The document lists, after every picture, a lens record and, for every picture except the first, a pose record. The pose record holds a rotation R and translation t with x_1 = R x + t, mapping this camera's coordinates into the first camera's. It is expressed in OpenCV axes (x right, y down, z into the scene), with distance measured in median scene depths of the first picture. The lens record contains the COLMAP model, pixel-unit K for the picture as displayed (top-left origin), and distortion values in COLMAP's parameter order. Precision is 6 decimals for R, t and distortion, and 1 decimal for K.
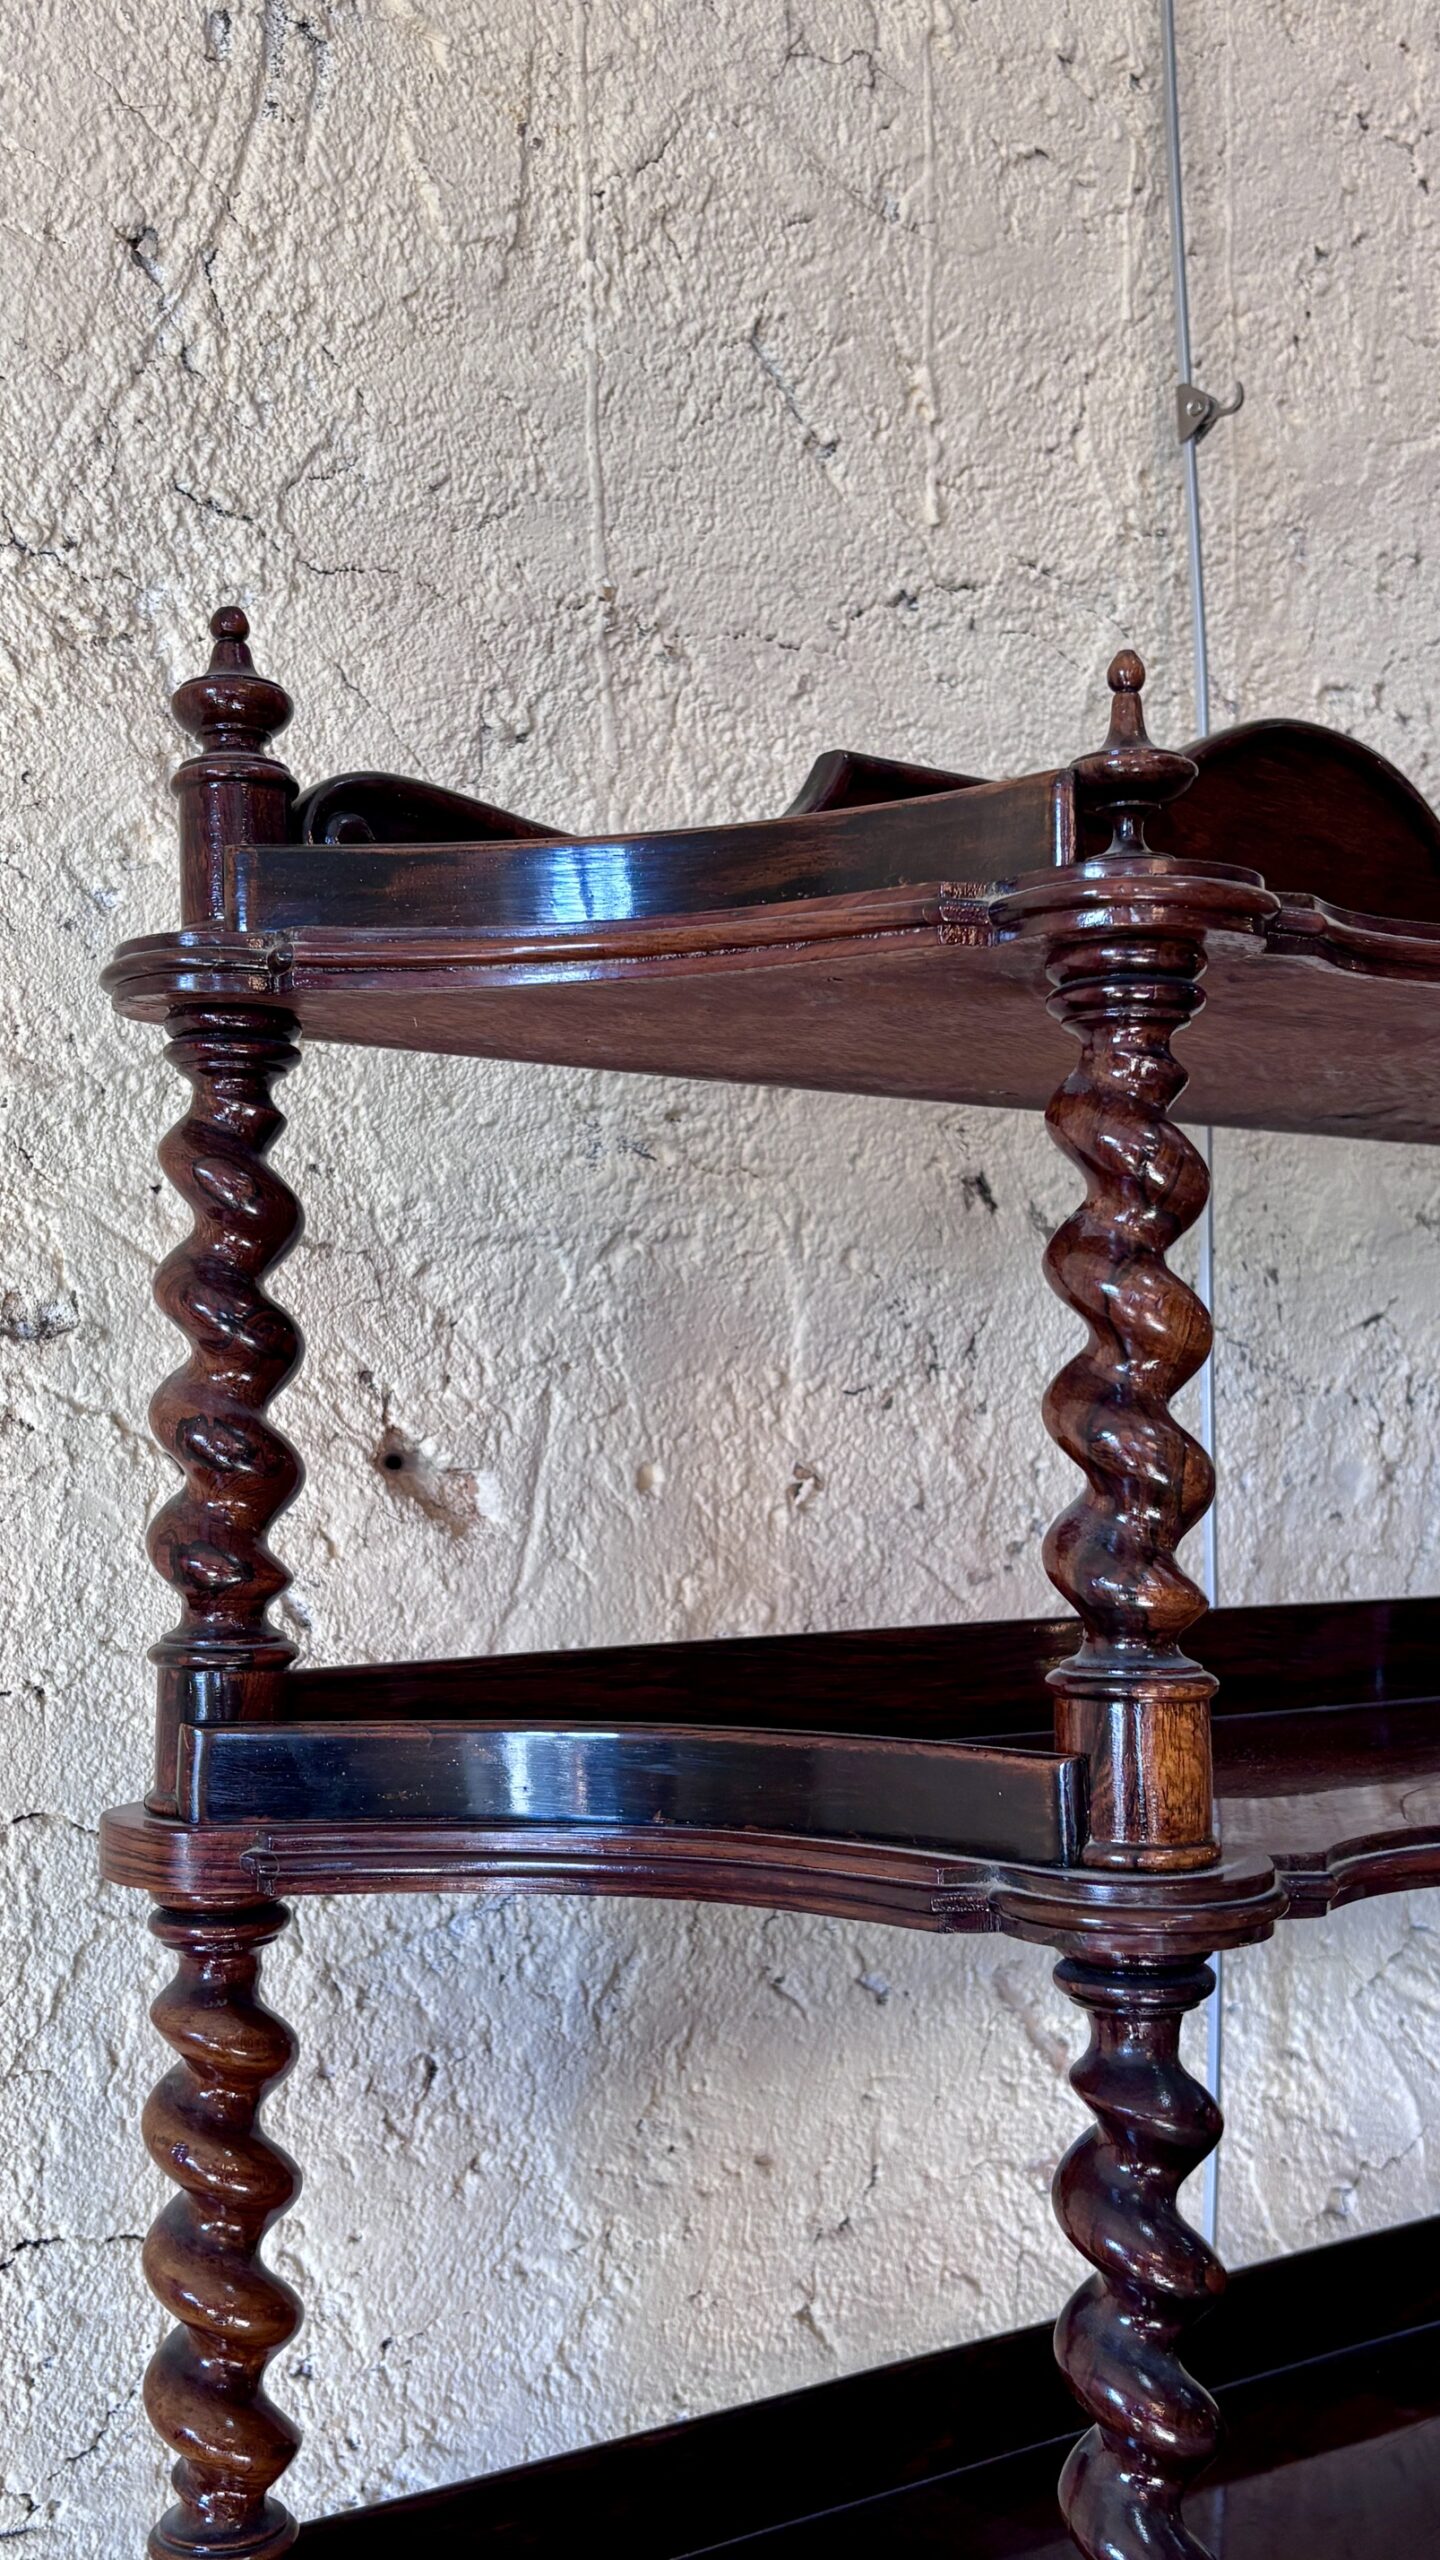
lens RADIAL K [[2585.9, 0, 646.3], [0, 2585.9, 1296.9], [0, 0, 1]] dist [0.034310, 0.000000]
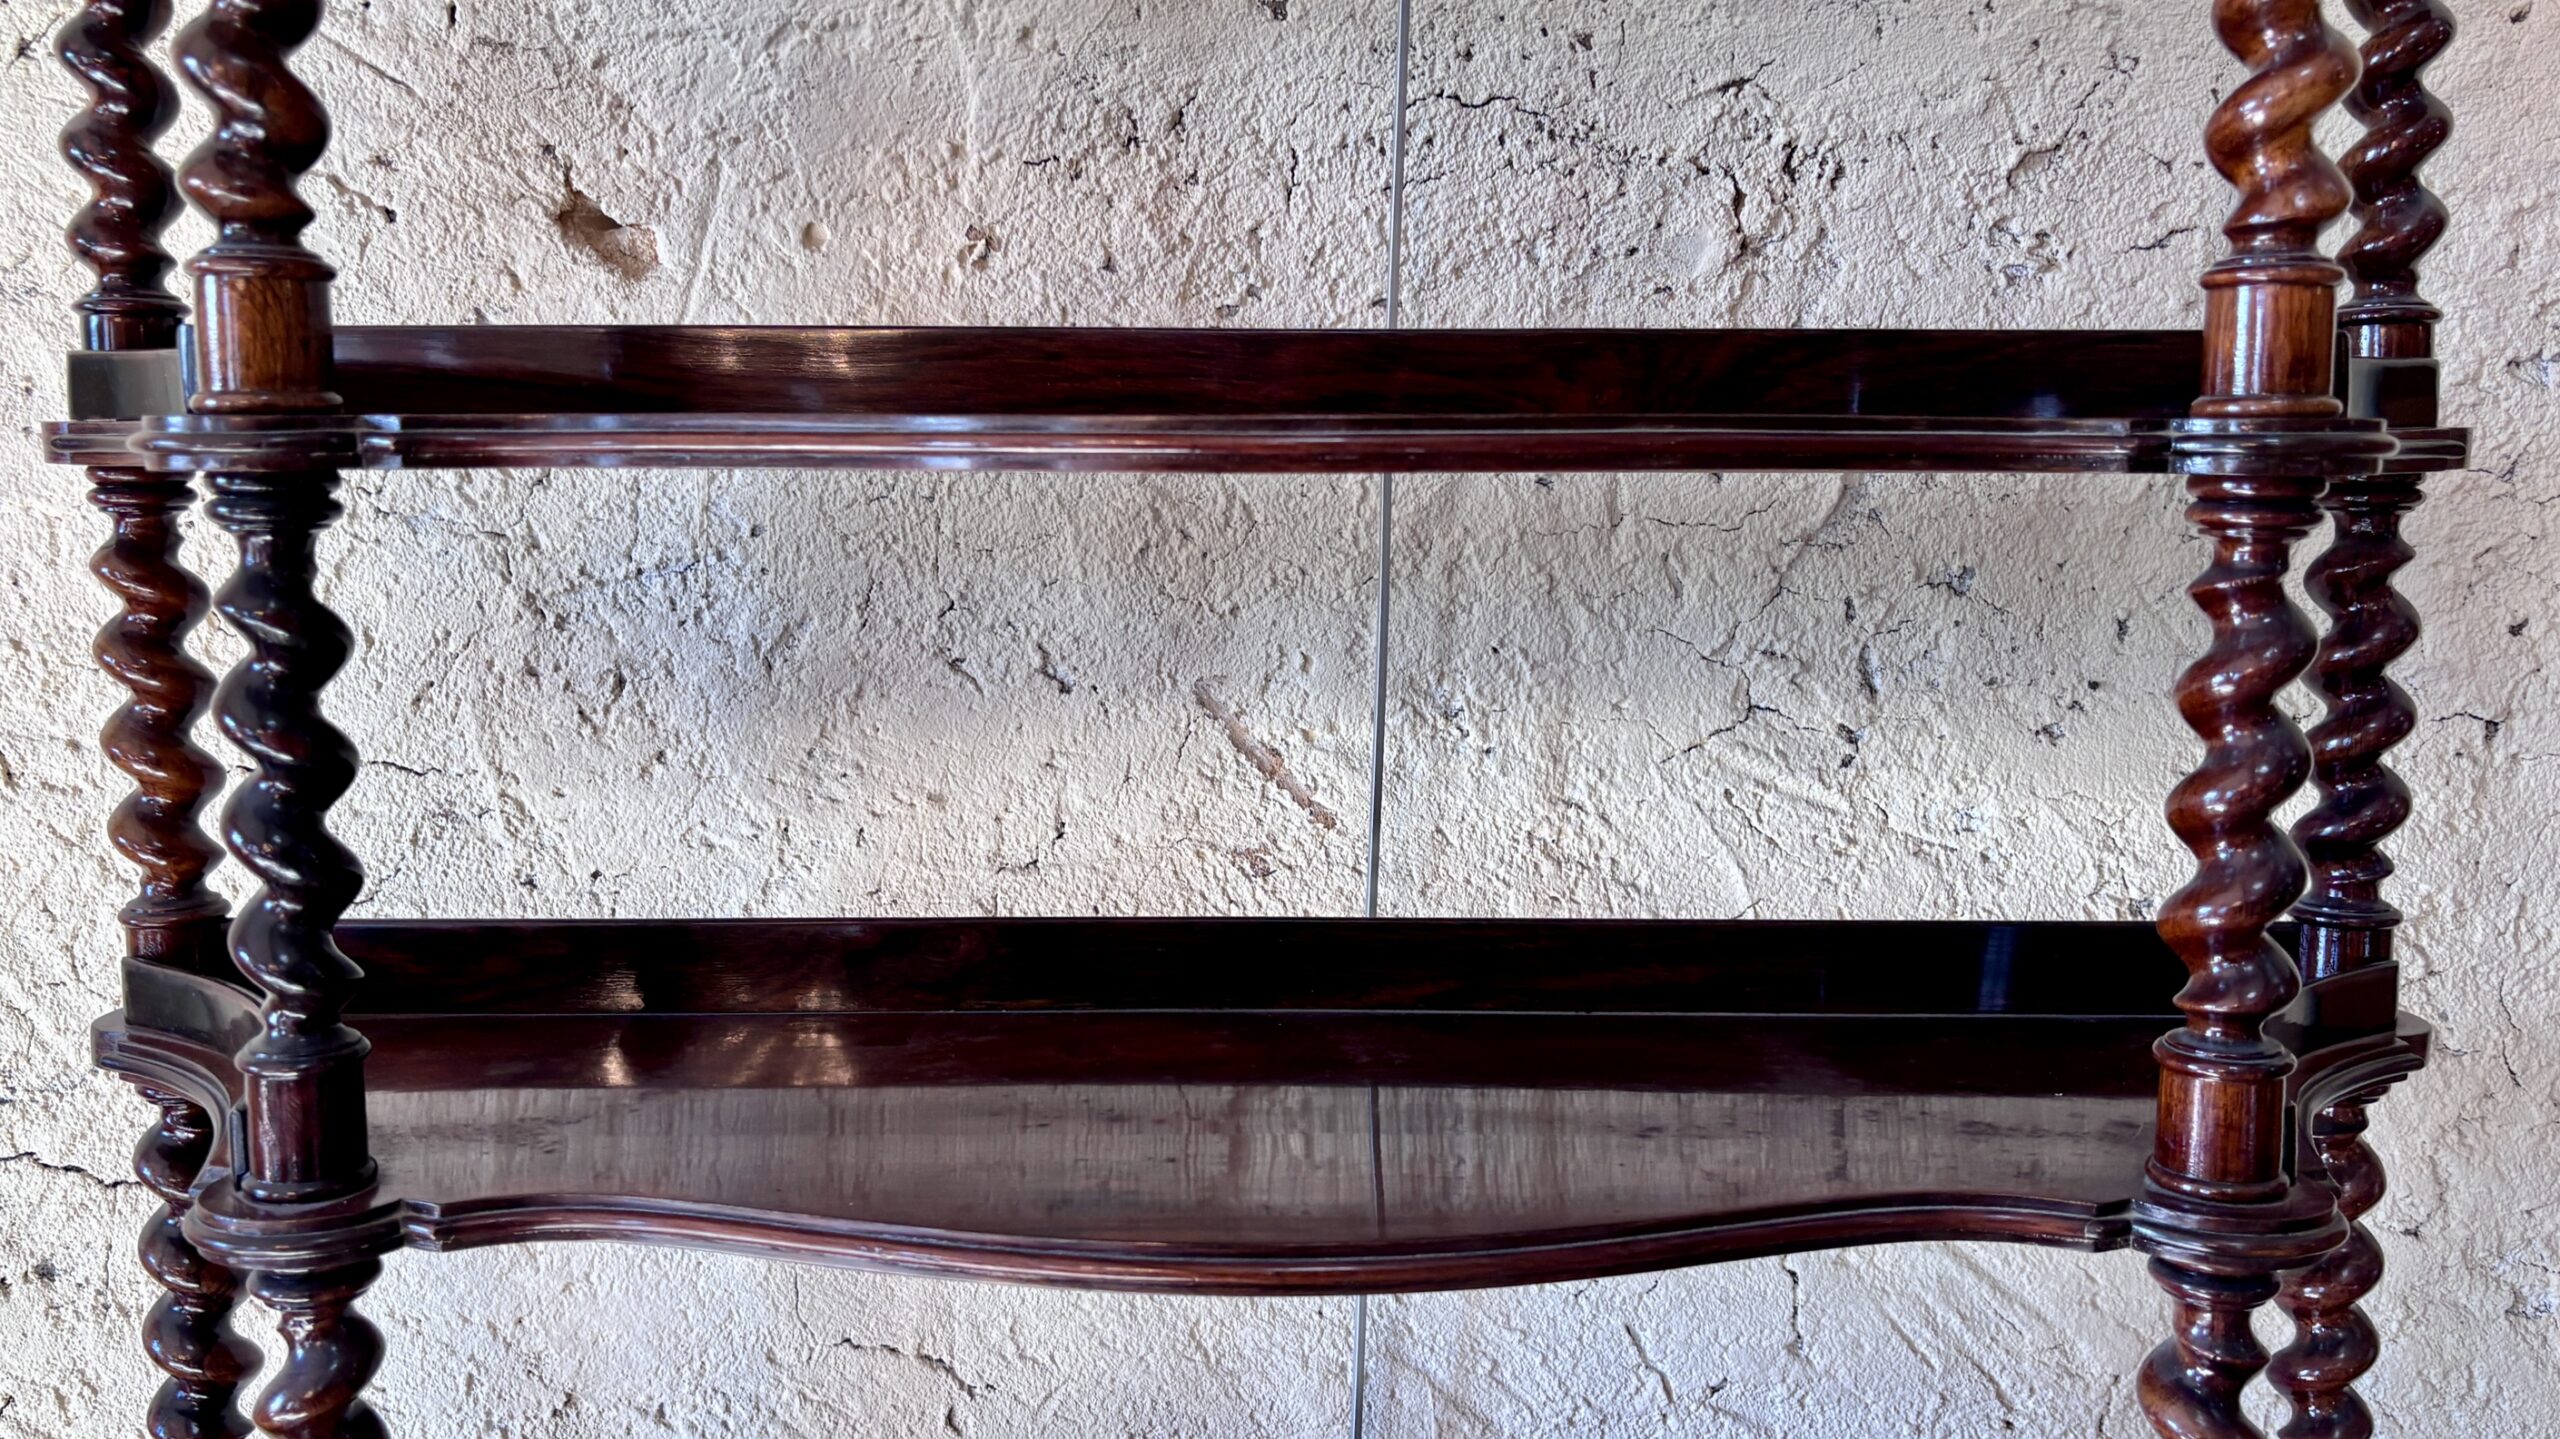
lens RADIAL K [[2139.3, 0, 1261.2], [0, 2139.3, 699.4], [0, 0, 1]] dist [0.022254, -0.024200]
pose [[0.827031, 0.074115, -0.557250, 0.741432], [0.021304, 0.986427, 0.162813, 0.124718], [0.561753, -0.146523, 0.814226, 0.268179]]
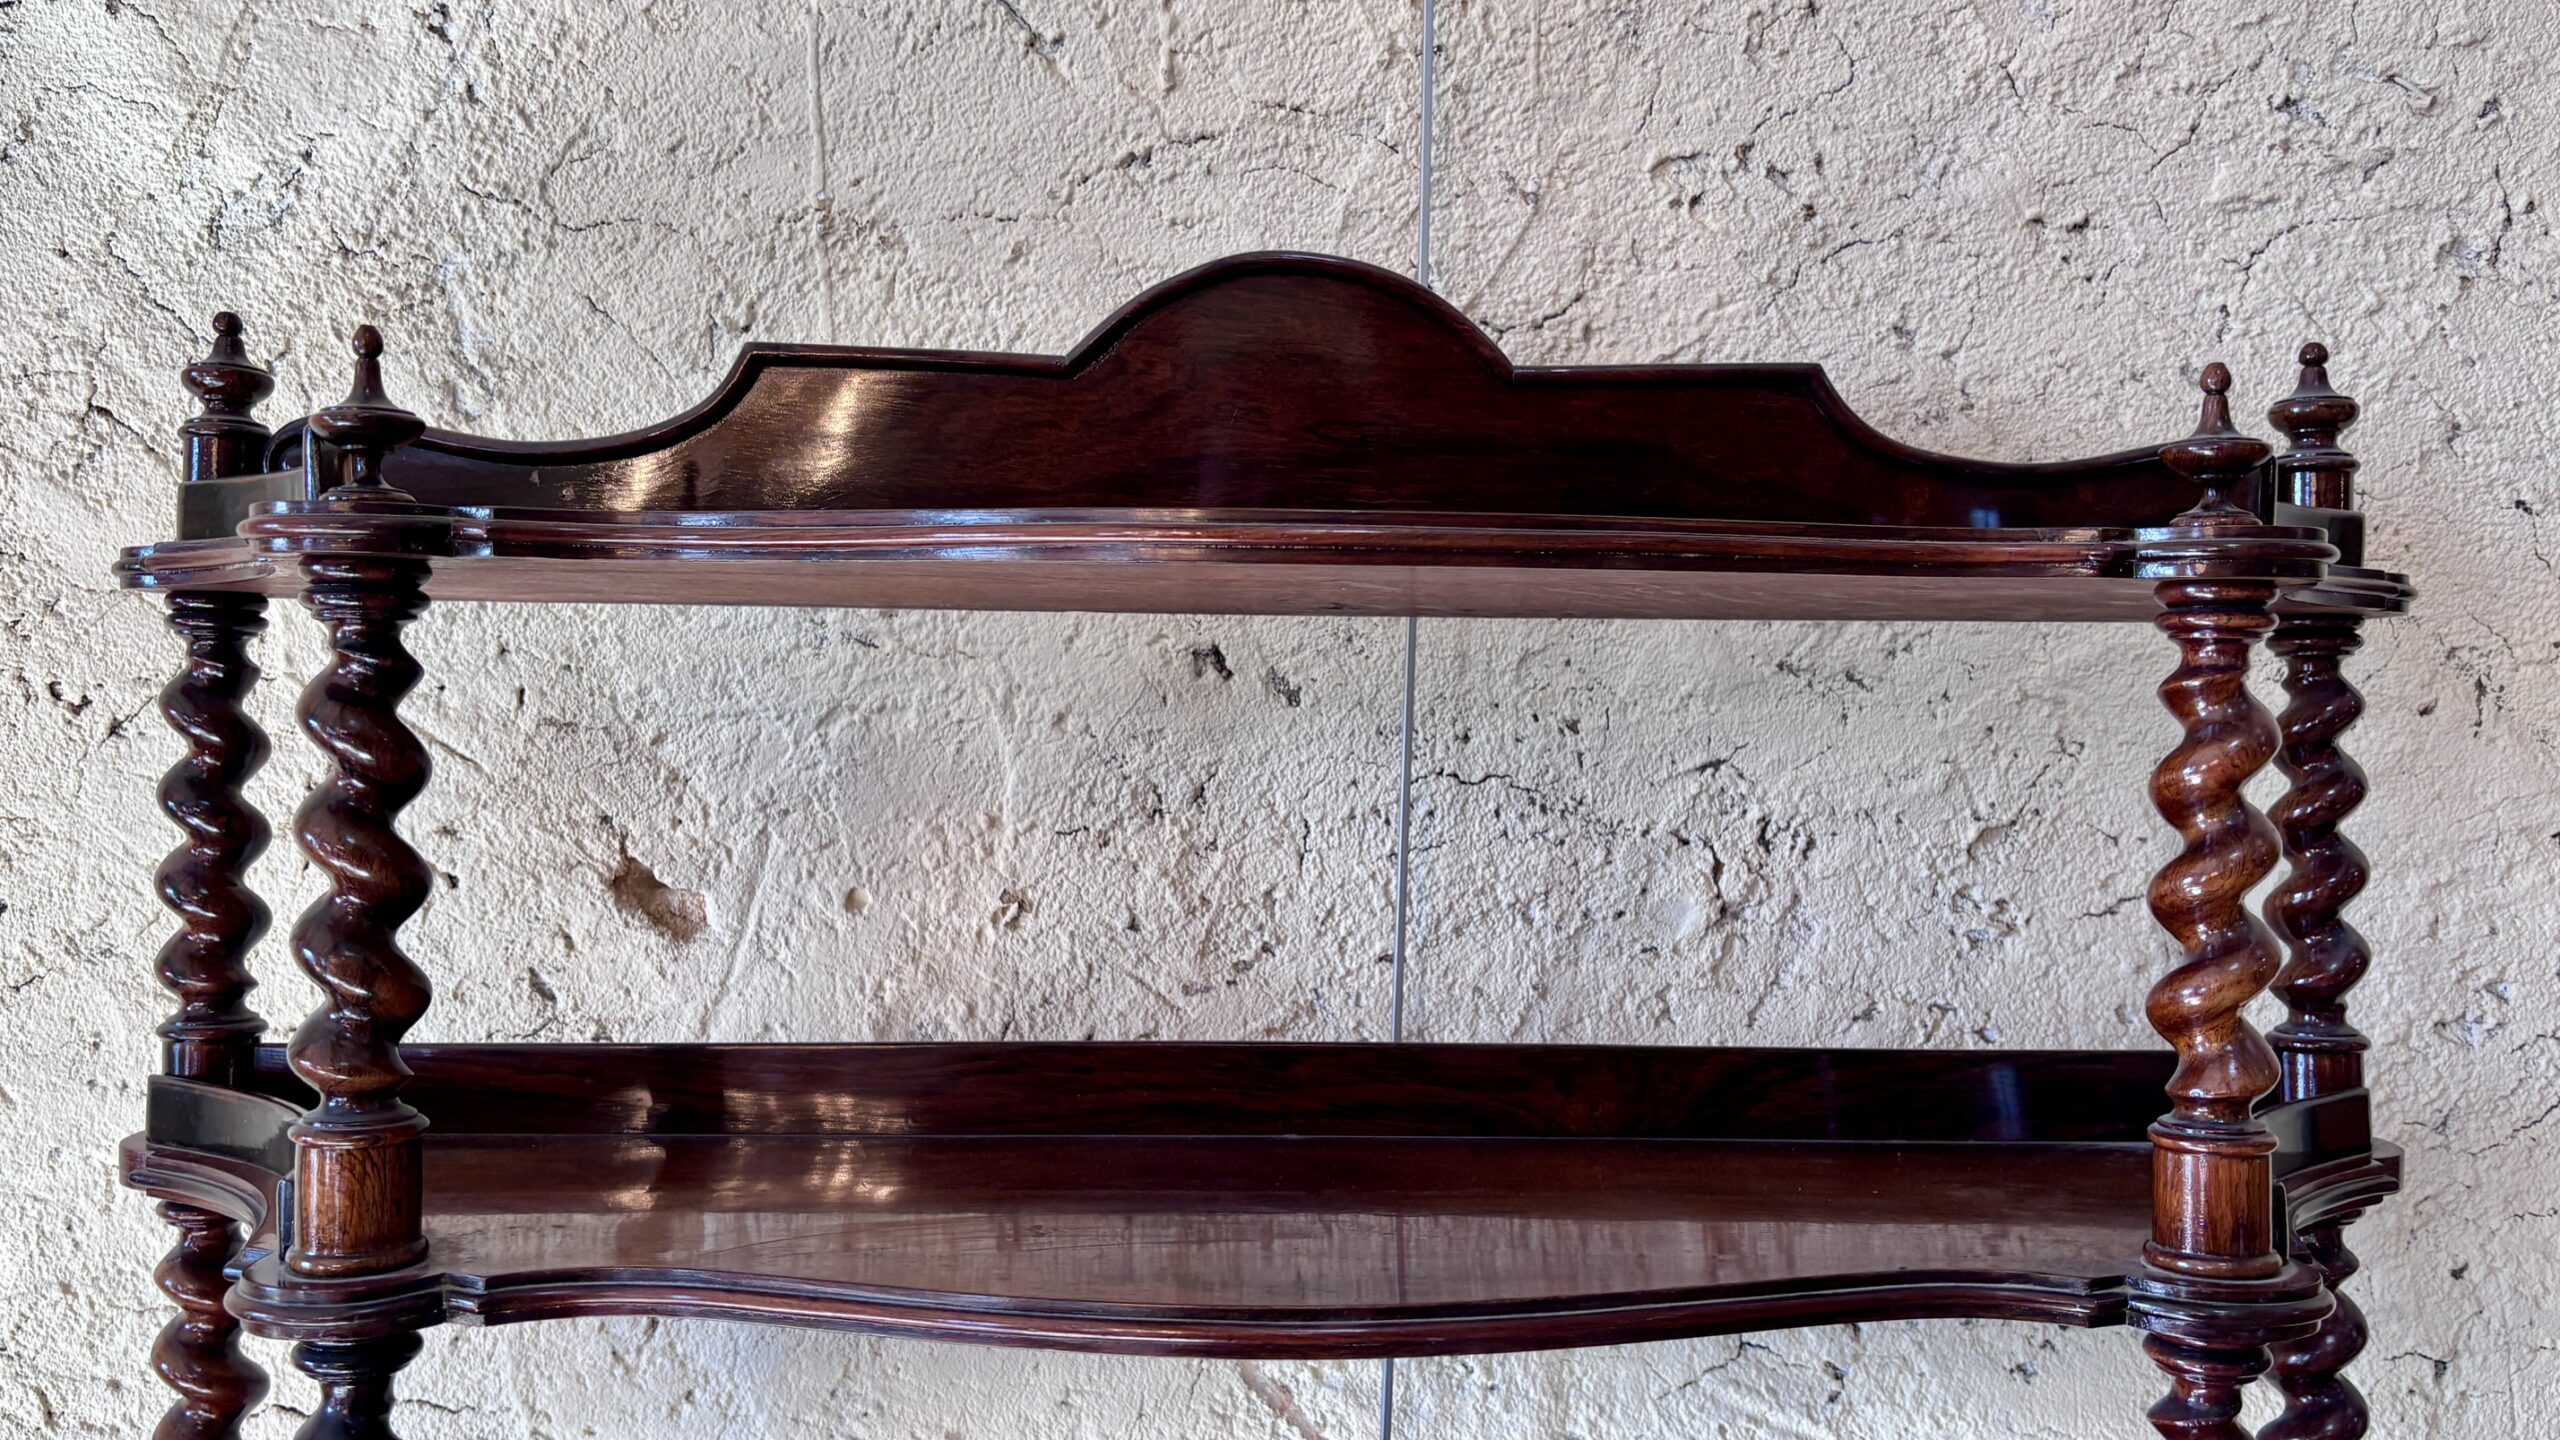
lens RADIAL K [[2139.3, 0, 1275.0], [0, 2139.3, 722.8], [0, 0, 1]] dist [0.022254, -0.024200]
pose [[0.839500, 0.017792, -0.543068, 0.745974], [0.013407, 0.998481, 0.053437, -0.070744], [0.543194, -0.052142, 0.837987, 0.225001]]
